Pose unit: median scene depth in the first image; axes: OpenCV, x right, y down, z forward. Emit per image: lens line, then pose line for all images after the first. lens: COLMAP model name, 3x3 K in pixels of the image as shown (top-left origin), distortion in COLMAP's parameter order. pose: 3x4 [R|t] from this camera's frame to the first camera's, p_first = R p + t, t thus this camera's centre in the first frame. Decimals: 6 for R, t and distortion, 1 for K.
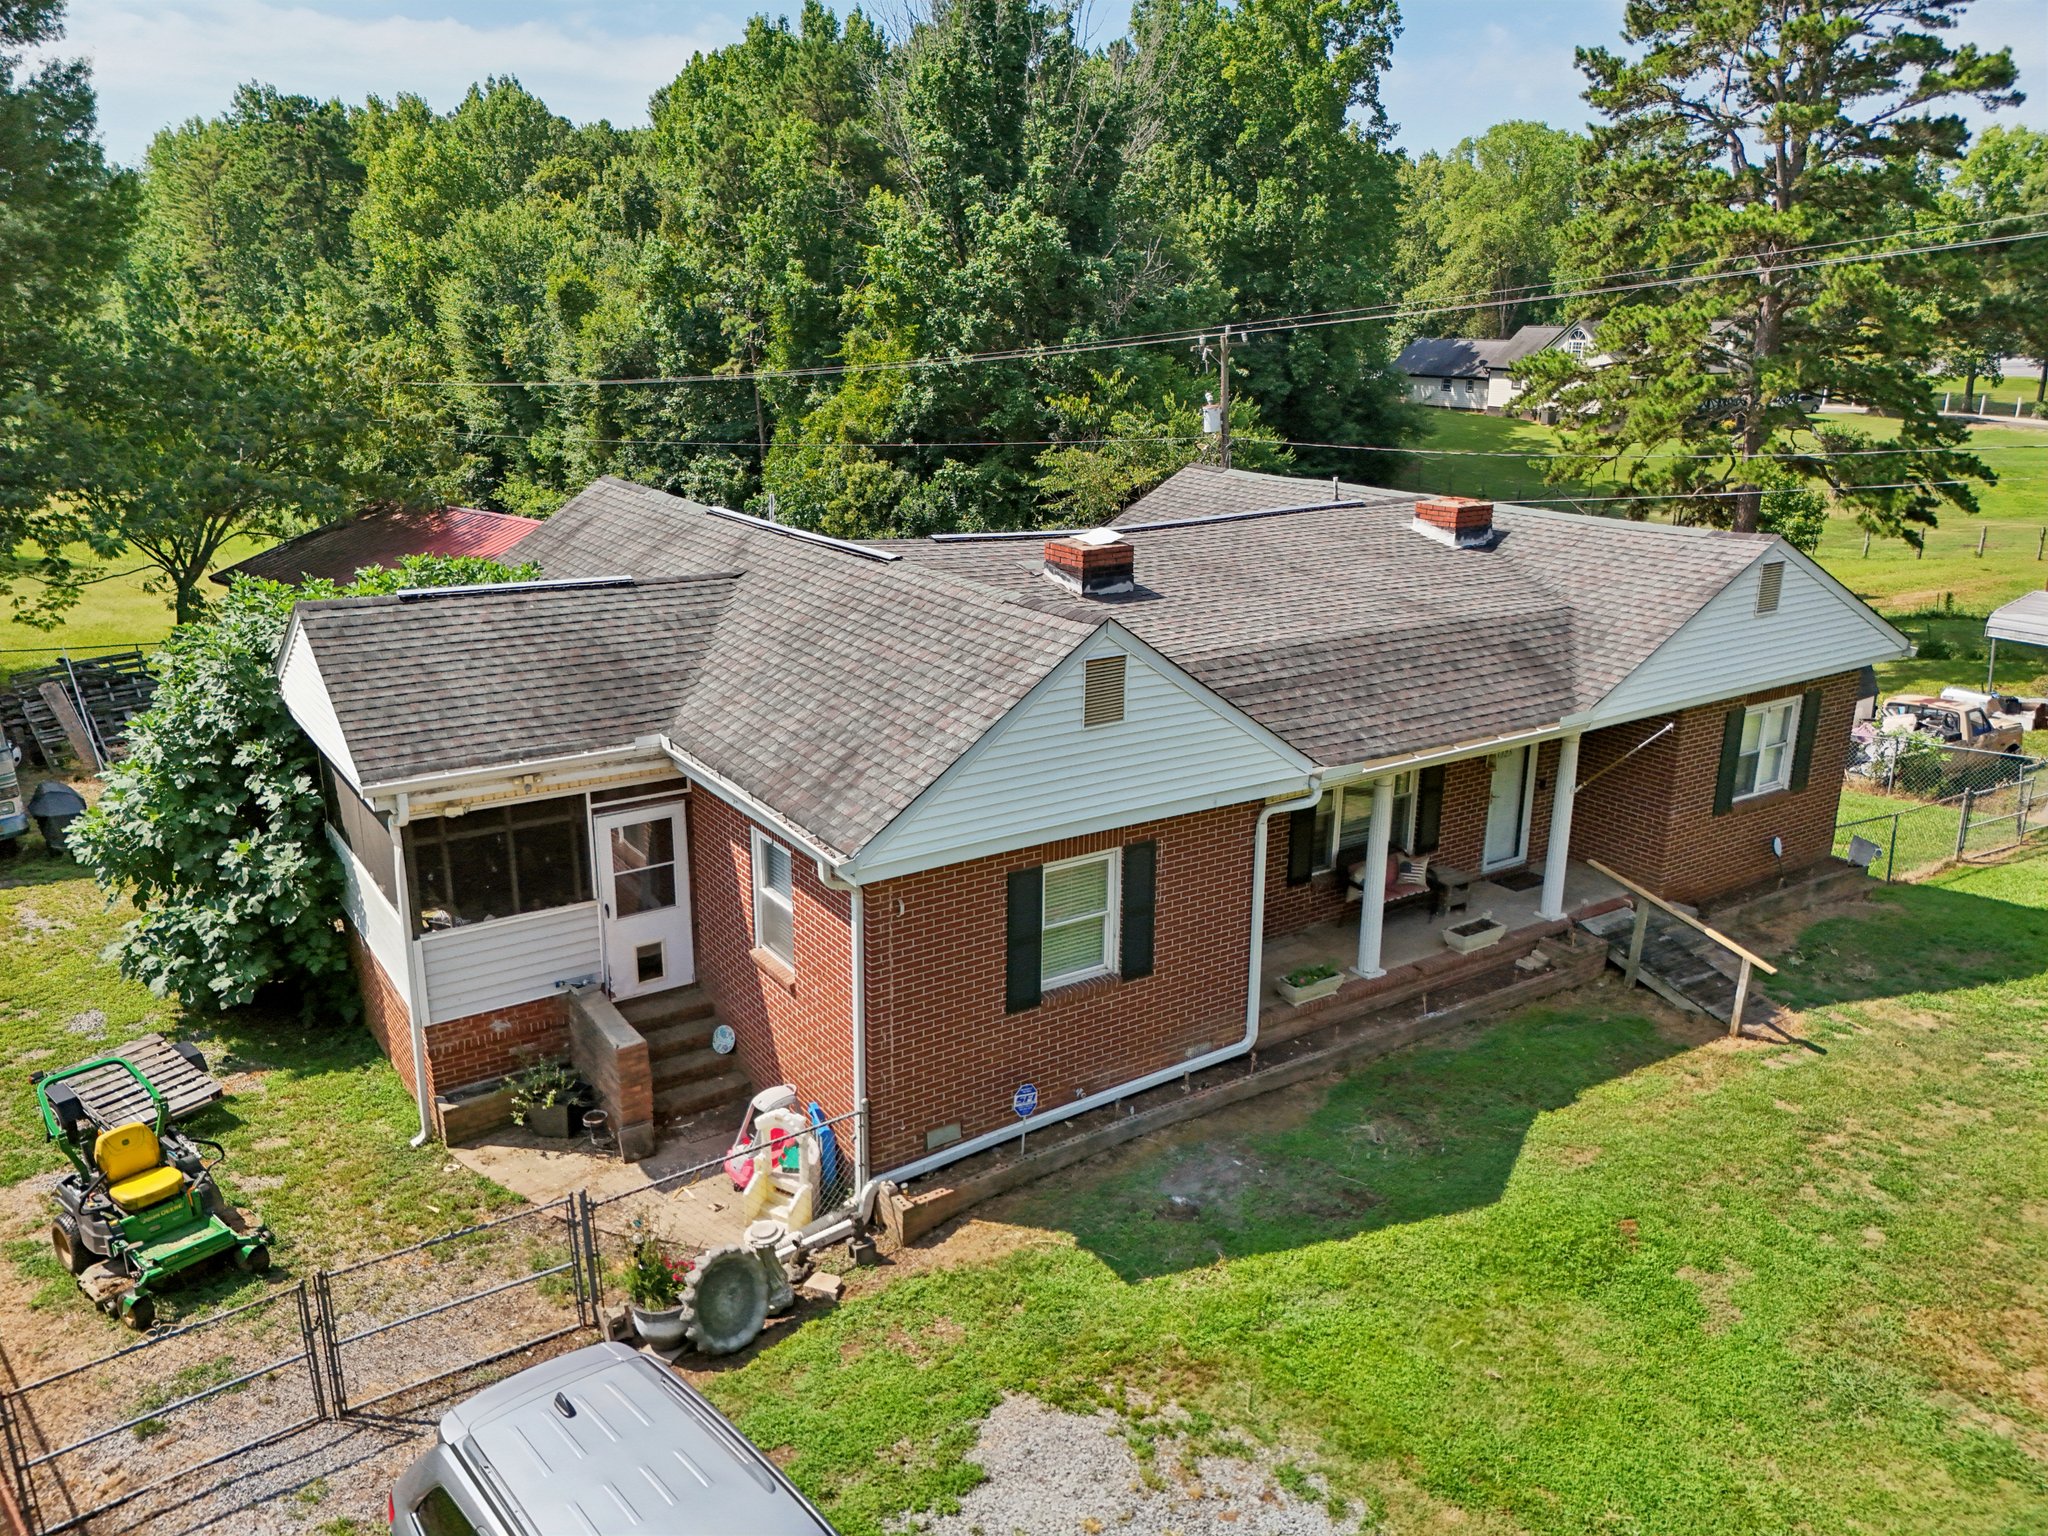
lens RADIAL K [[1512.9, 0, 1024.0], [0, 1512.9, 768.0], [0, 0, 1]] dist [0.063036, -0.060090]
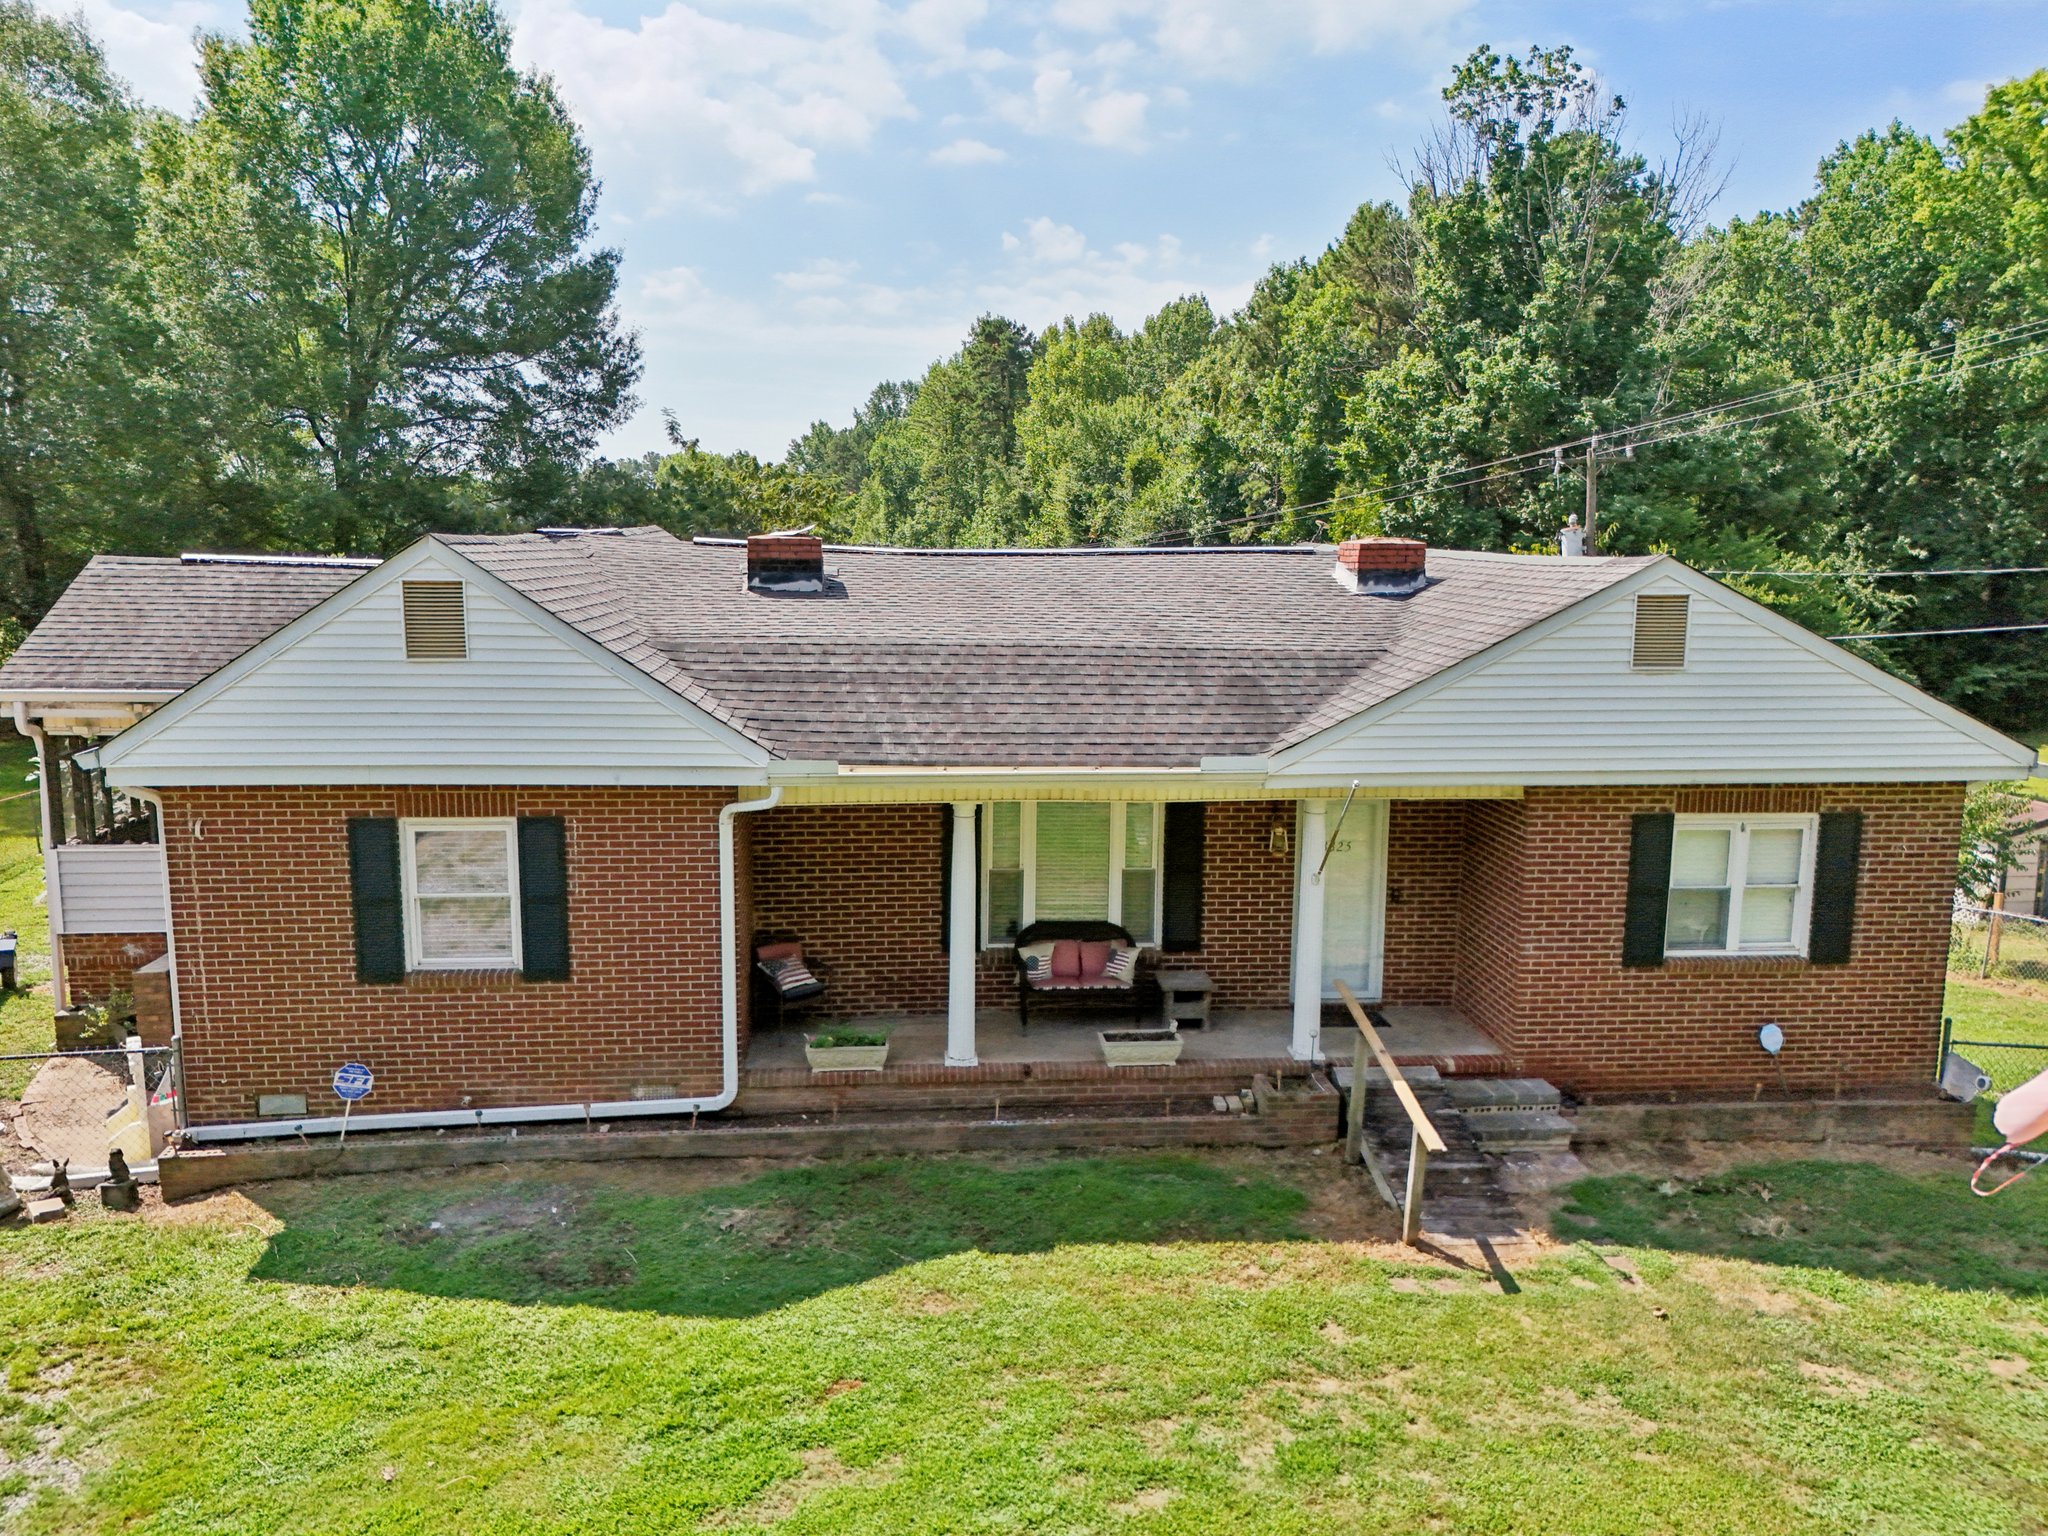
lens RADIAL K [[1533.1, 0, 1024.0], [0, 1533.1, 768.0], [0, 0, 1]] dist [0.061372, -0.055646]
pose [[0.880853, 0.077489, -0.467005, 0.190395], [-0.142105, 0.984298, -0.104712, 0.019512], [0.451558, 0.158600, 0.878033, 0.088508]]
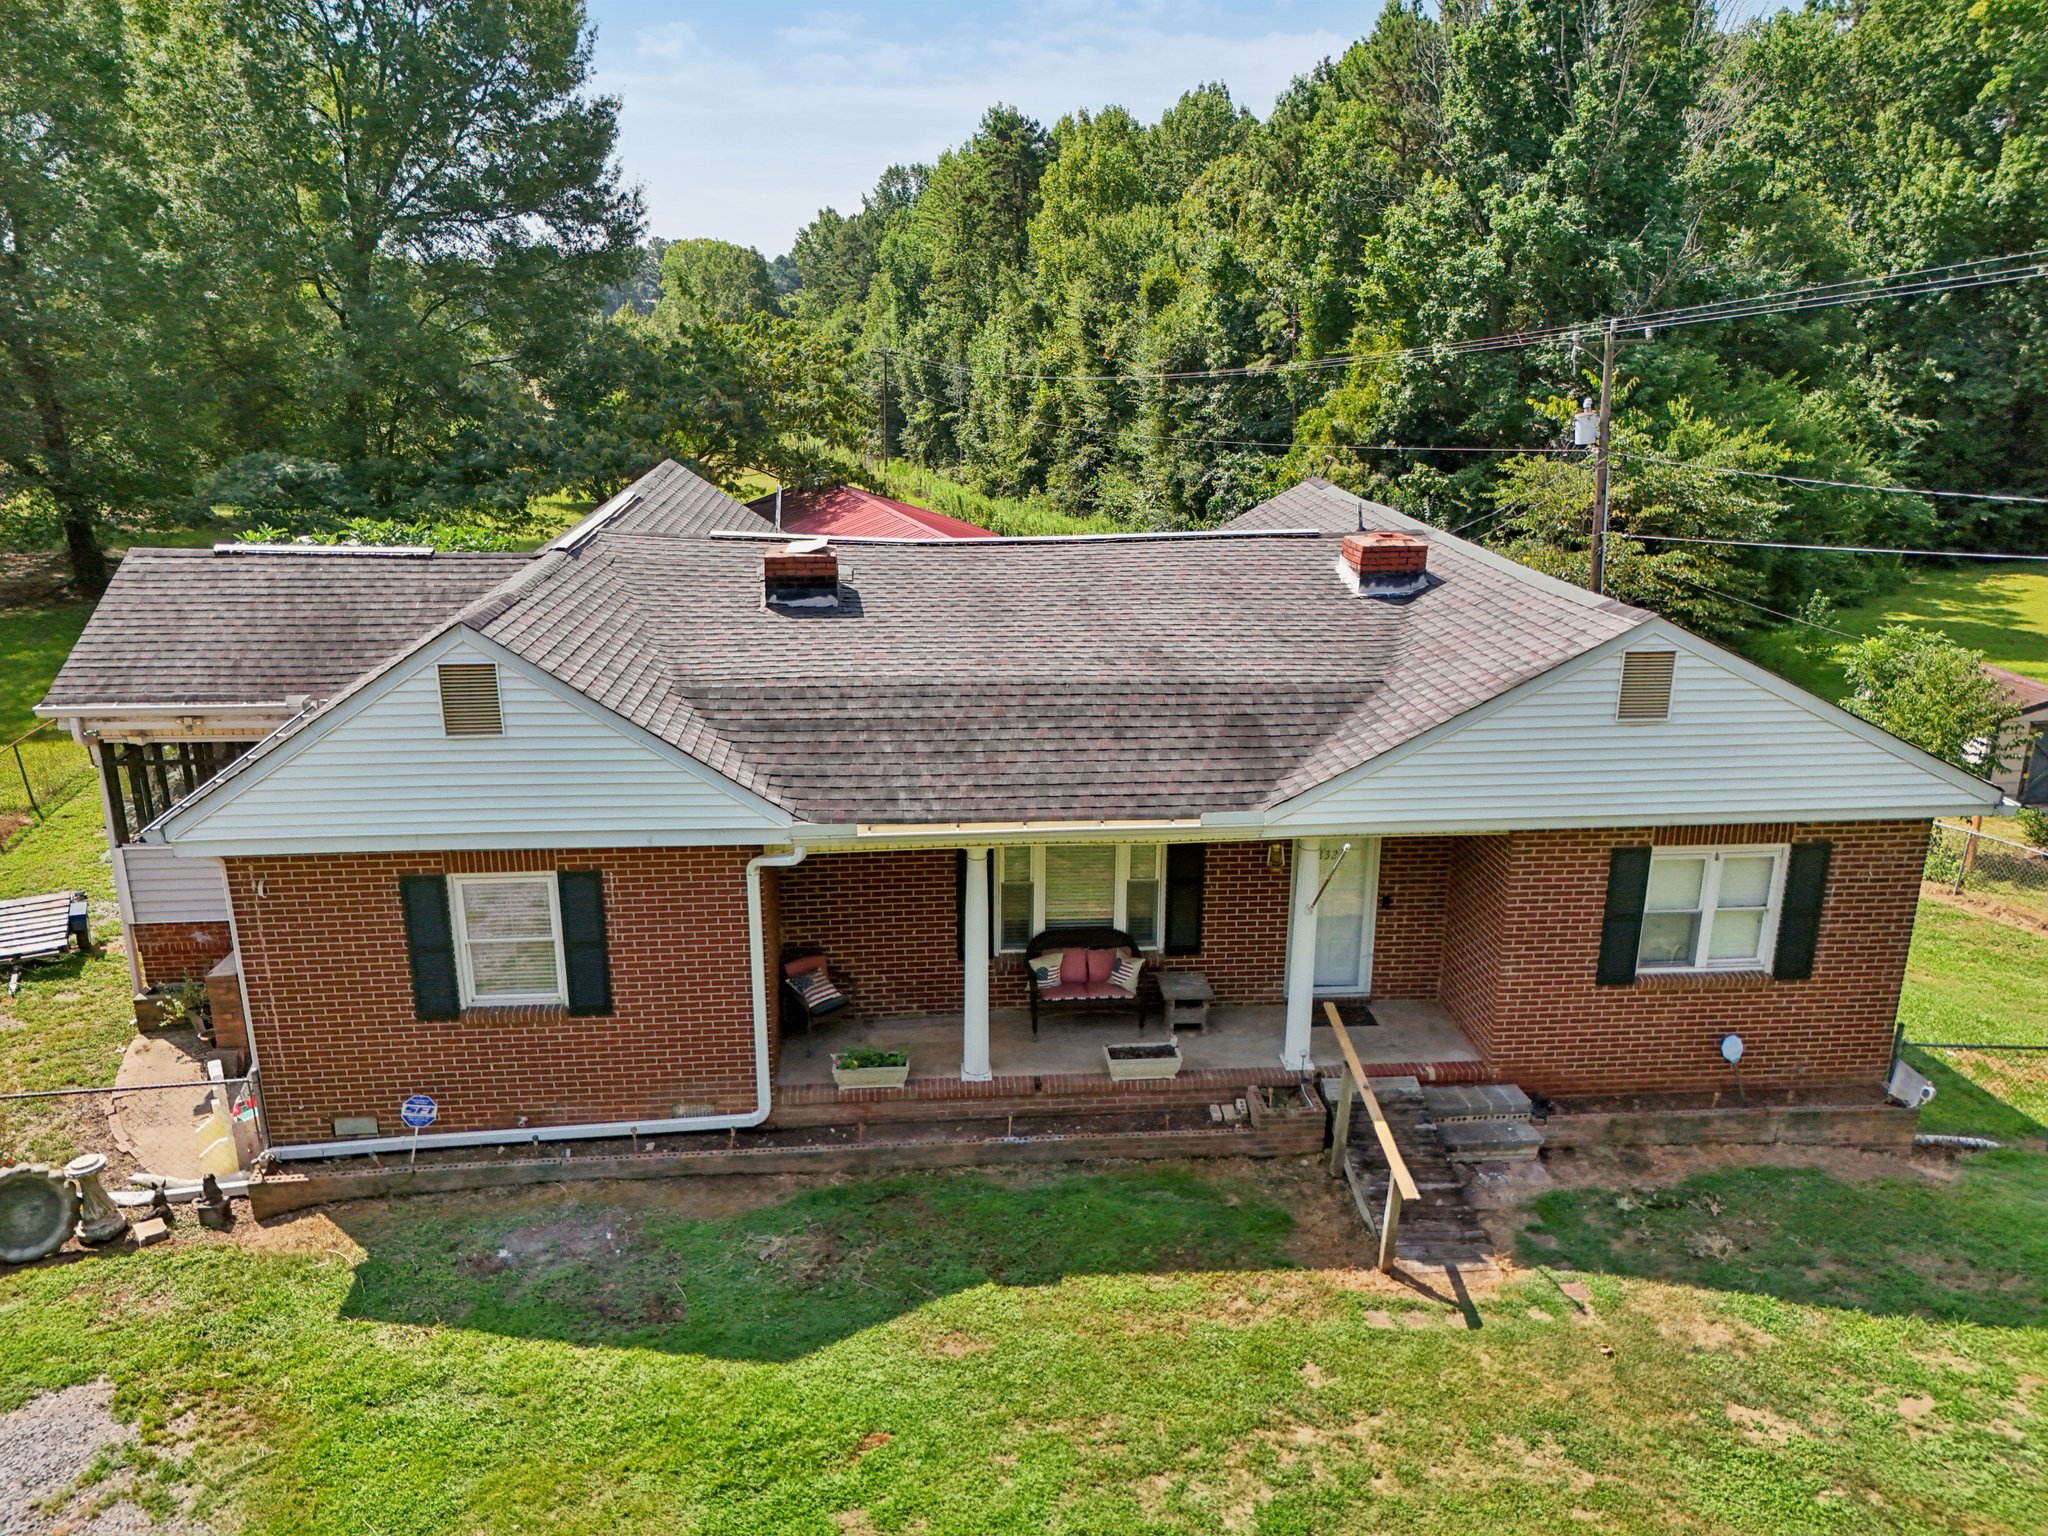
lens RADIAL K [[1512.9, 0, 1024.0], [0, 1512.9, 768.0], [0, 0, 1]] dist [0.063036, -0.060090]
pose [[0.876513, 0.139427, -0.460744, 0.190910], [-0.138444, 0.989711, 0.036125, -0.021812], [0.461041, 0.032123, 0.886797, 0.076935]]
